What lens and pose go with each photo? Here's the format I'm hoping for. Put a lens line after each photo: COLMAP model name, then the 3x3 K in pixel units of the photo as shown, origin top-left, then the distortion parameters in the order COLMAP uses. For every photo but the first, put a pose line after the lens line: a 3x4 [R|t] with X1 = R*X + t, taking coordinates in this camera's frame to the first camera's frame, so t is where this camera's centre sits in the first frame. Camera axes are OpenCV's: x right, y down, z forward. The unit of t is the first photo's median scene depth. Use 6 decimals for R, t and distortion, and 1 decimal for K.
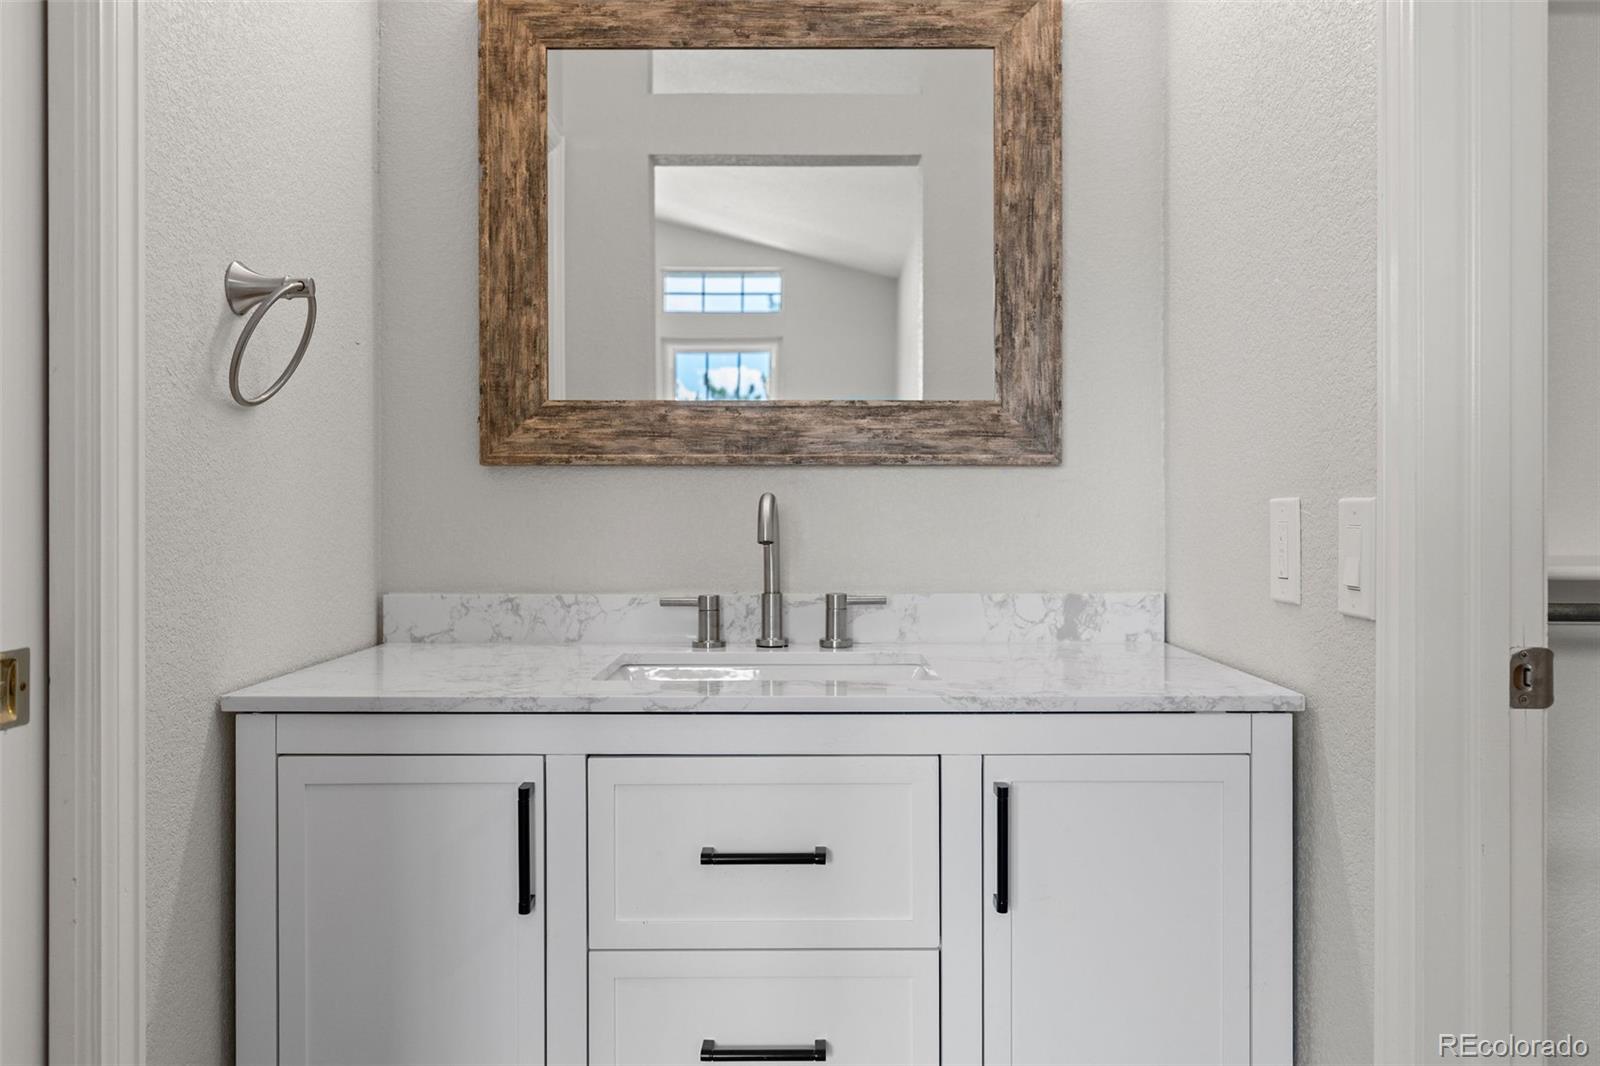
lens RADIAL K [[1292.1, 0, 799.4], [0, 1292.1, 535.0], [0, 0, 1]] dist [0.001927, 0.000302]
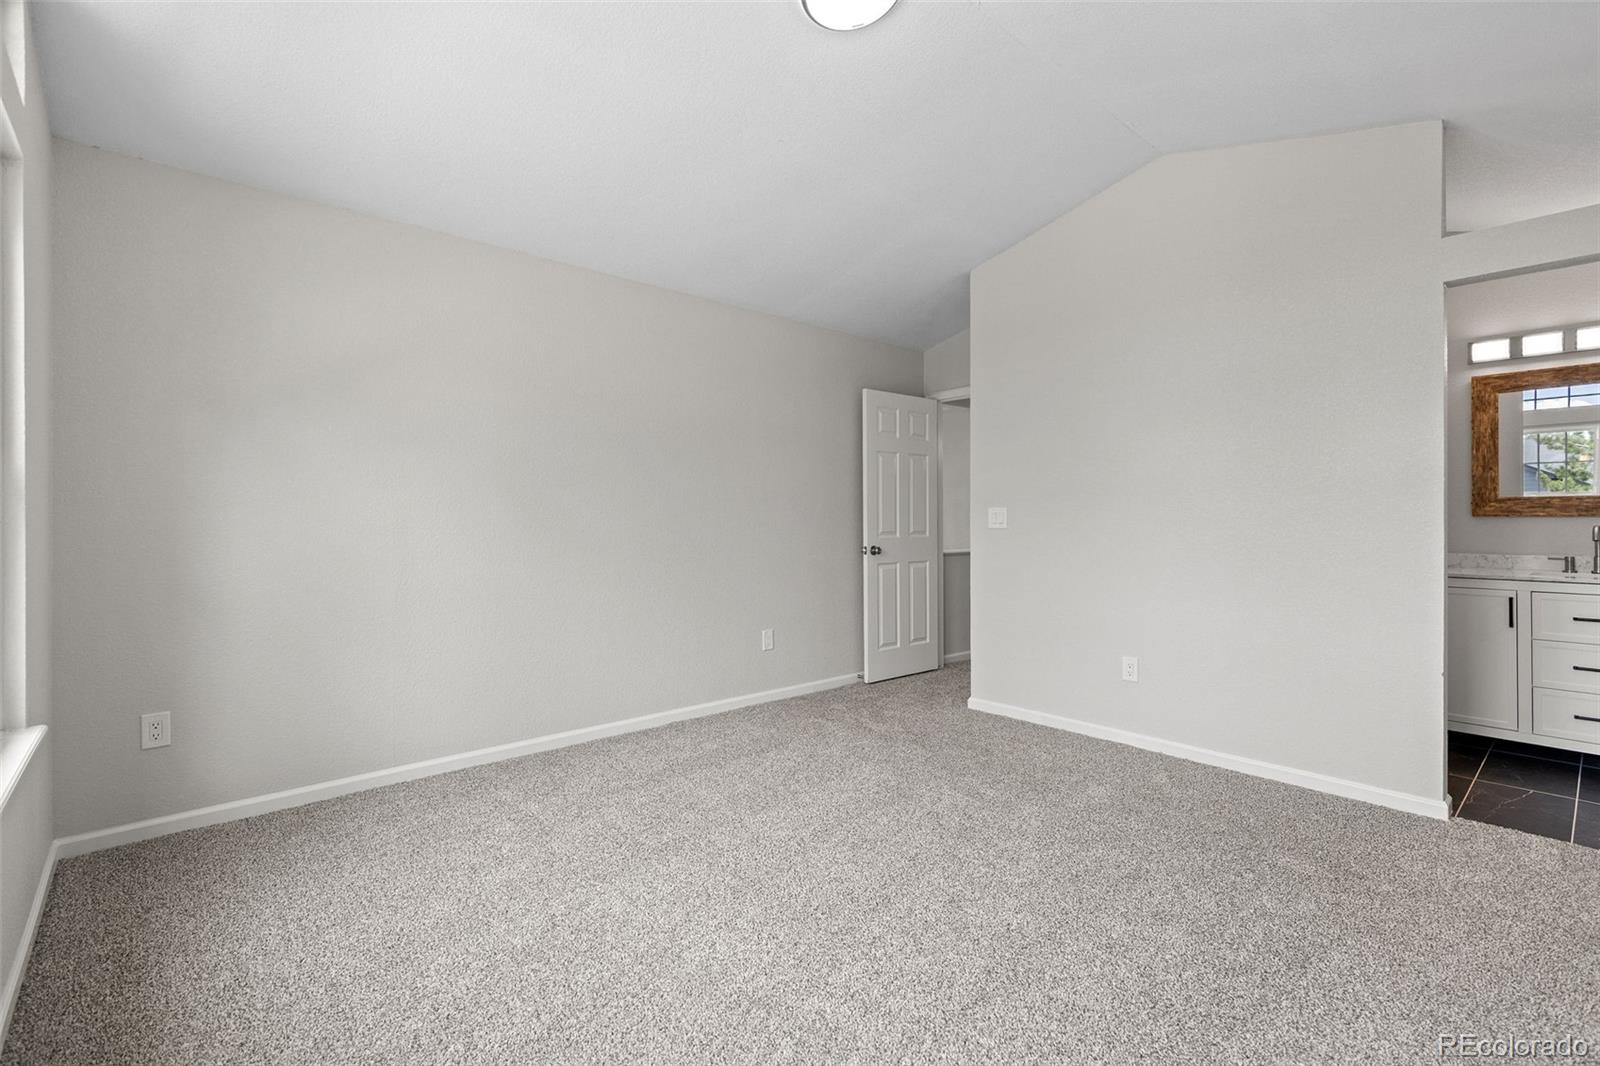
lens RADIAL K [[721.5, 0, 799.6], [0, 721.5, 521.9], [0, 0, 1]] dist [0.008328, -0.001636]
pose [[0.647295, -0.002556, -0.762235, 0.069311], [0.004154, 0.999991, 0.000175, -0.048032], [0.762228, -0.003280, 0.647300, -1.636542]]
